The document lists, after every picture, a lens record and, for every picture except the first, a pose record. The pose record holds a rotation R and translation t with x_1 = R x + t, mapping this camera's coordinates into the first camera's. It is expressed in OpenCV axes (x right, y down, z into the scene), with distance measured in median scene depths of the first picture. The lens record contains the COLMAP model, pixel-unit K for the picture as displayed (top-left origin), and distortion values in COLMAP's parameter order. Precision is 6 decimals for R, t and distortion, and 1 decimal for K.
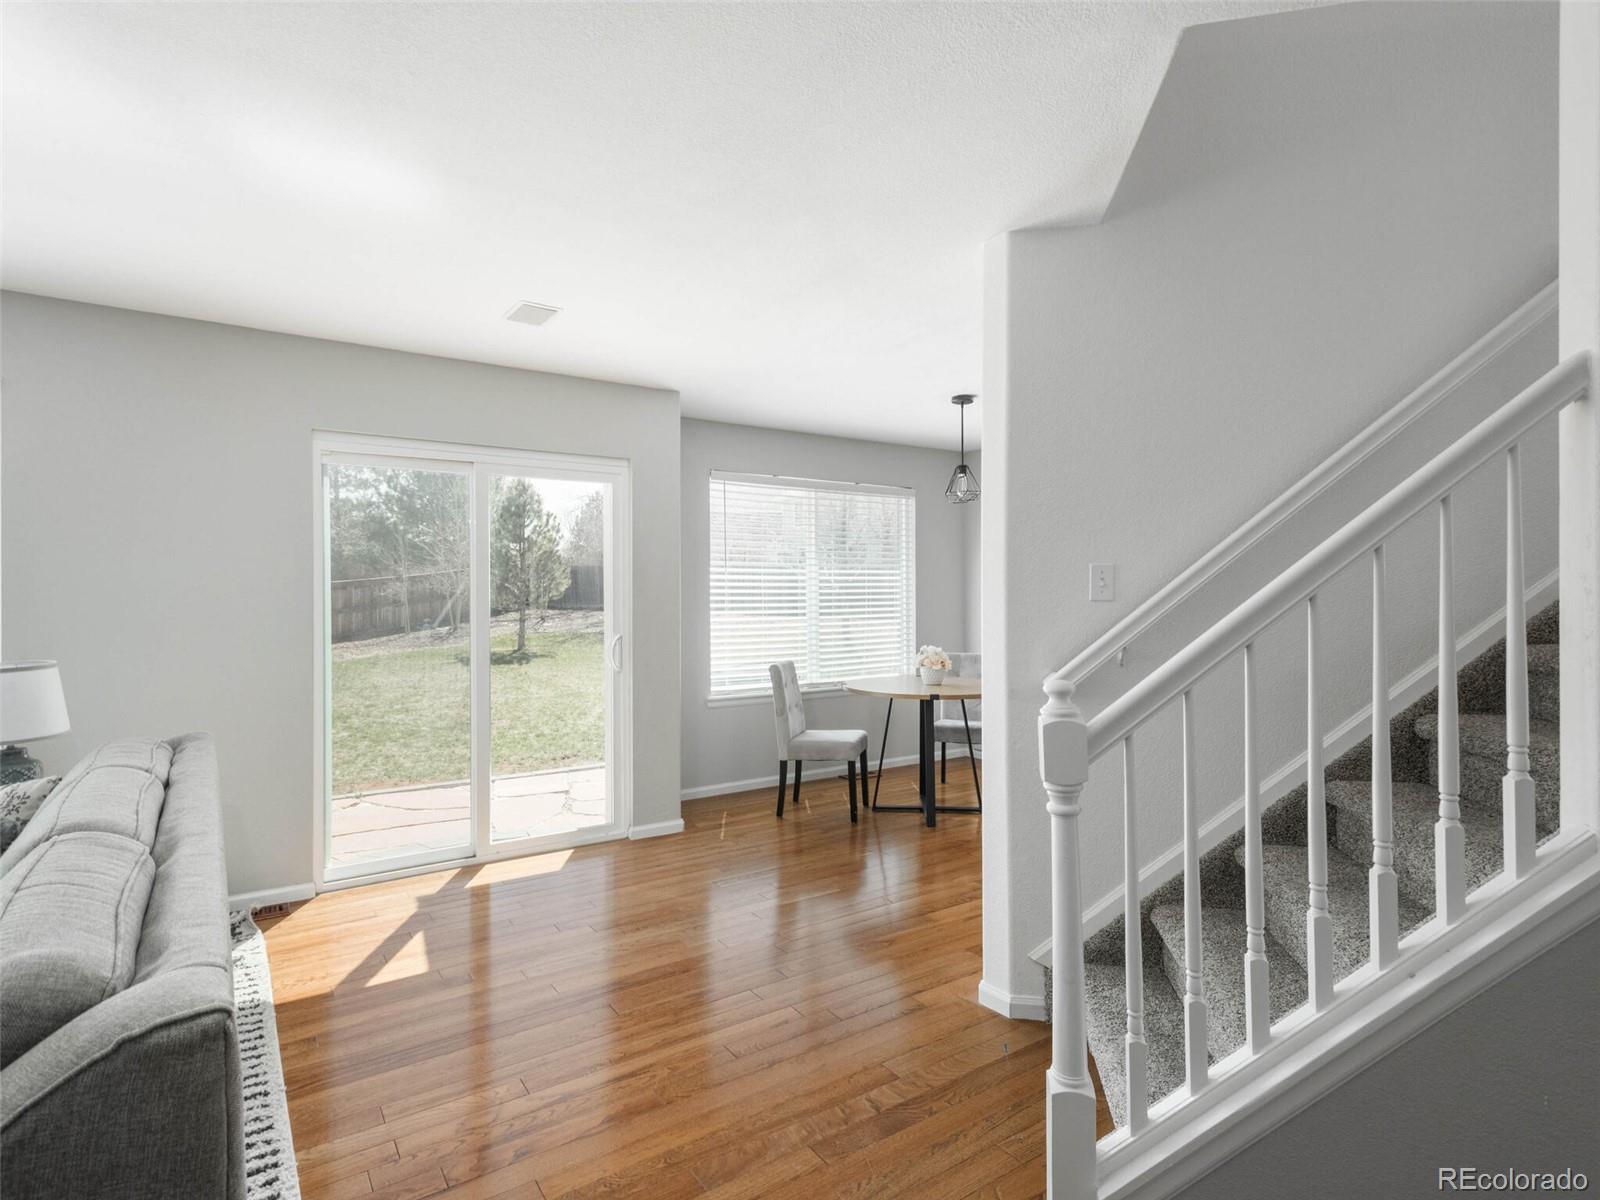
lens RADIAL K [[842.2, 0, 783.0], [0, 842.2, 594.2], [0, 0, 1]] dist [0.016349, -0.001458]
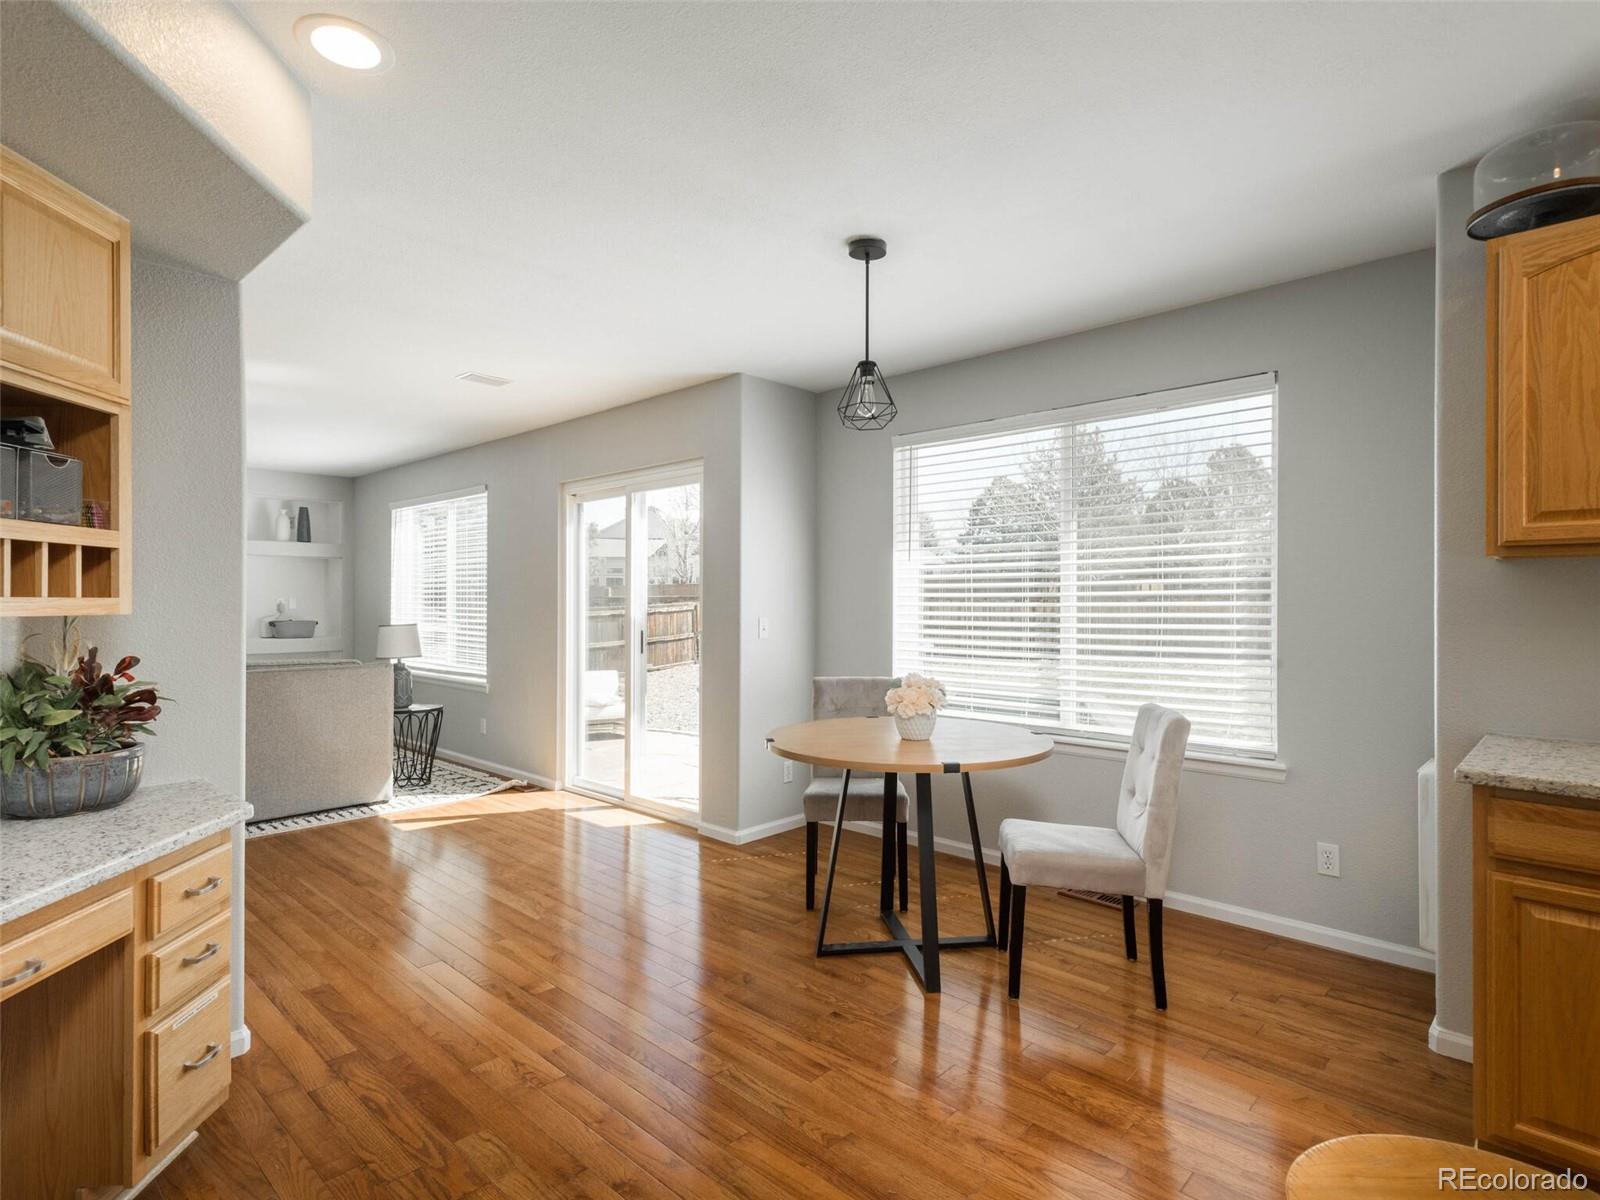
lens RADIAL K [[842.2, 0, 783.0], [0, 842.2, 594.2], [0, 0, 1]] dist [0.016349, -0.001458]
pose [[0.216870, -0.004618, -0.976190, 0.810730], [0.001803, 0.999989, -0.004330, 0.009138], [0.976199, -0.000821, 0.216876, 0.857875]]
